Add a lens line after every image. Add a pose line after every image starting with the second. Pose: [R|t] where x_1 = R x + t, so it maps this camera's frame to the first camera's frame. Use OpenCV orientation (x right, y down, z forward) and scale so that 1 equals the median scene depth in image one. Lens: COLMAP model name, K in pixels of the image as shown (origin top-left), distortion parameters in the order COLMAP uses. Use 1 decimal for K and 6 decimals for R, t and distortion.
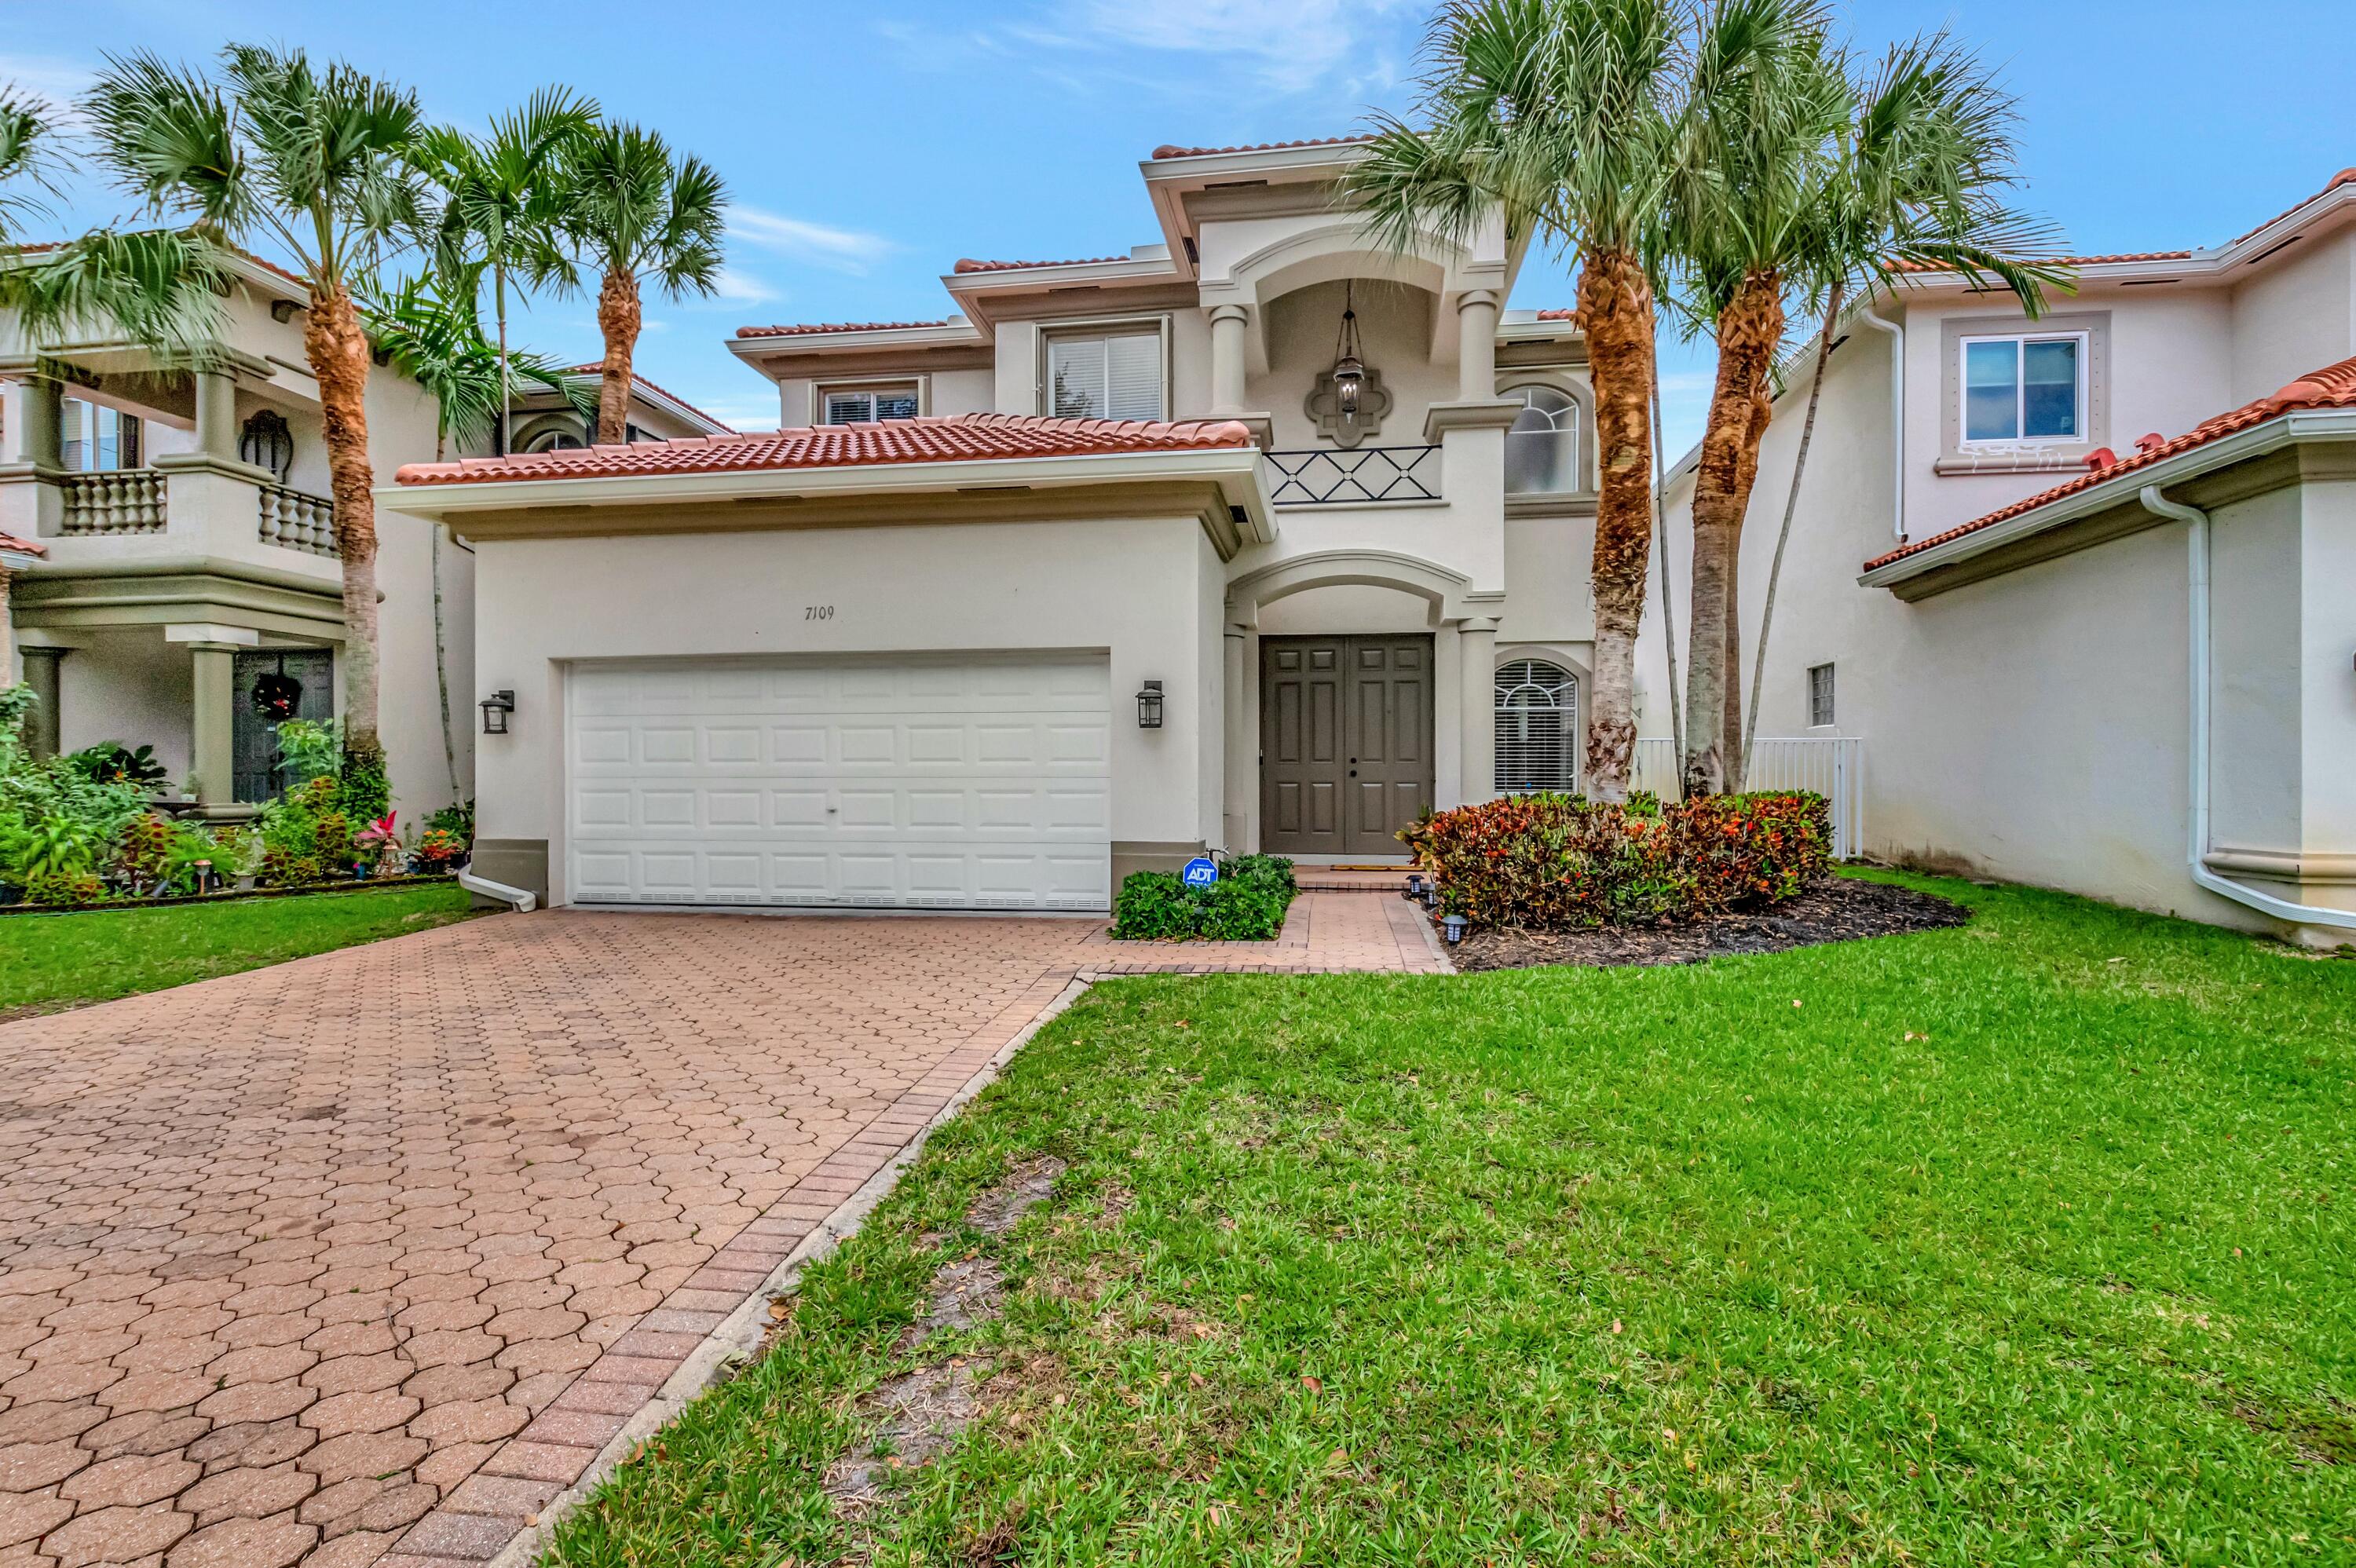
lens RADIAL K [[1027.0, 0, 1178.9], [0, 1027.0, 784.5], [0, 0, 1]] dist [-0.006228, -0.001806]
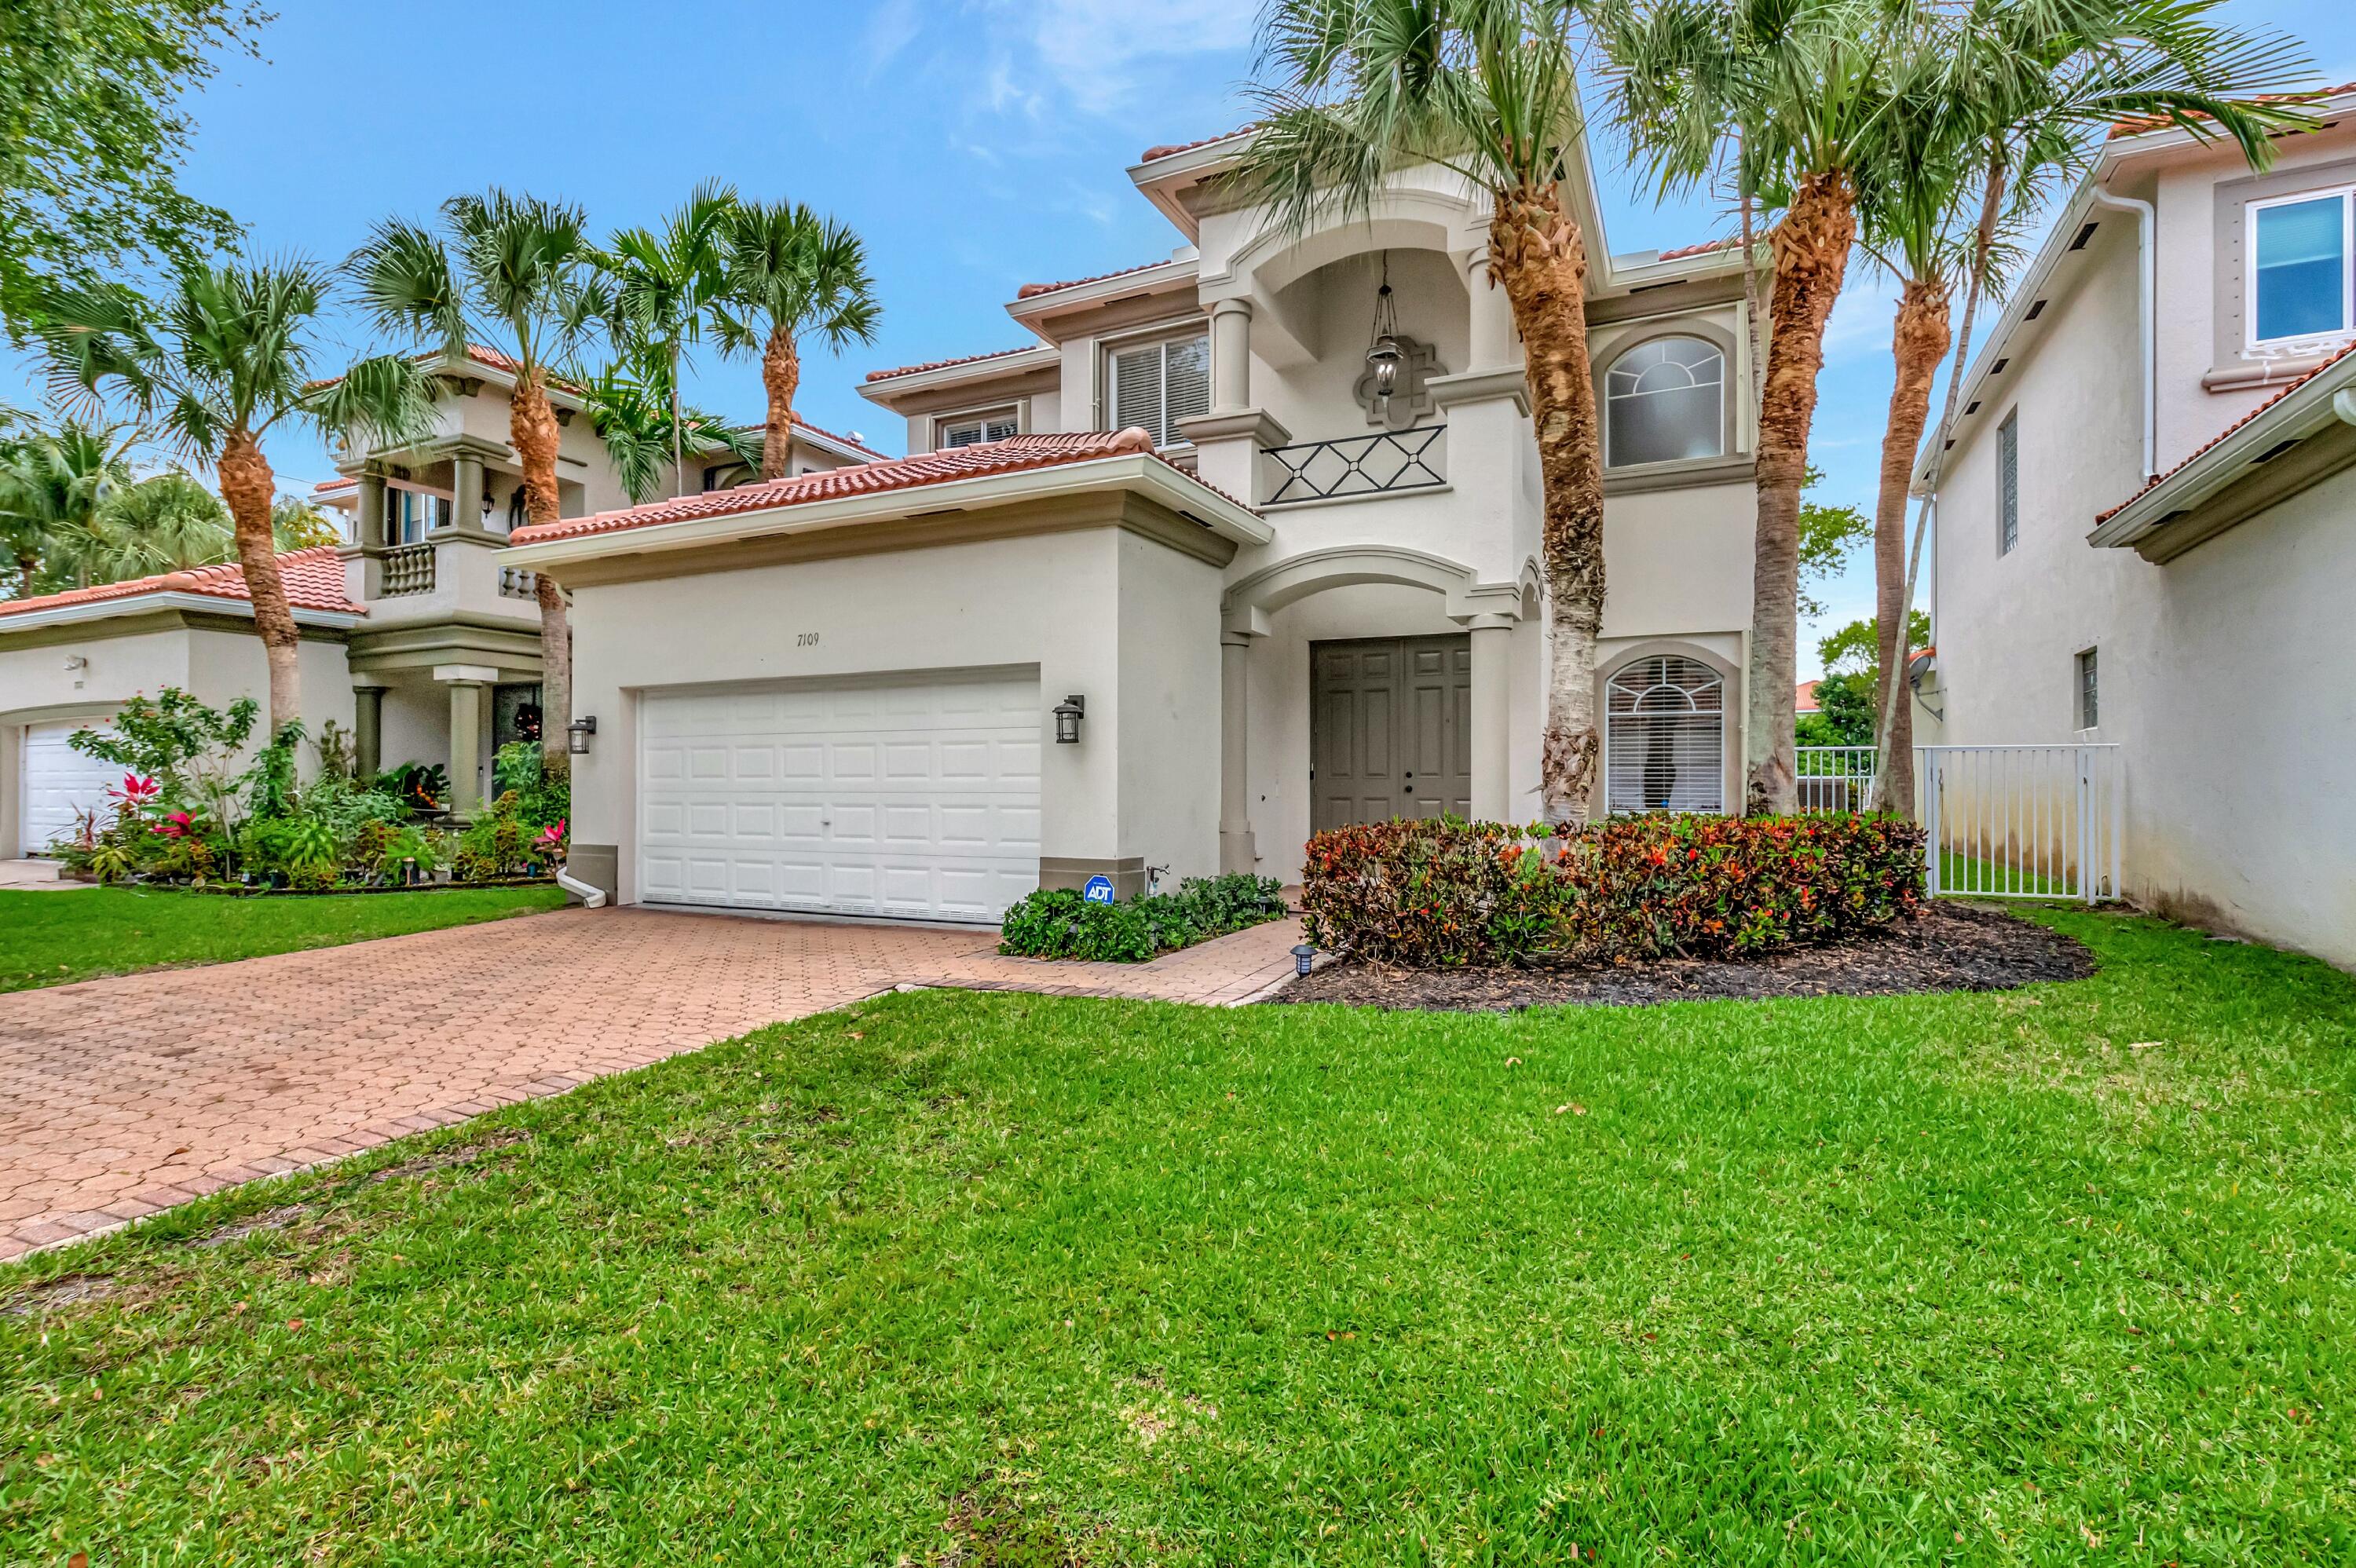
lens RADIAL K [[1083.3, 0, 1184.1], [0, 1083.3, 785.8], [0, 0, 1]] dist [-0.005524, -0.000472]
pose [[0.954323, 0.000999, -0.298776, 0.300468], [-0.004590, 0.999925, -0.011316, -0.002029], [0.298742, 0.012171, 0.954256, 0.029094]]
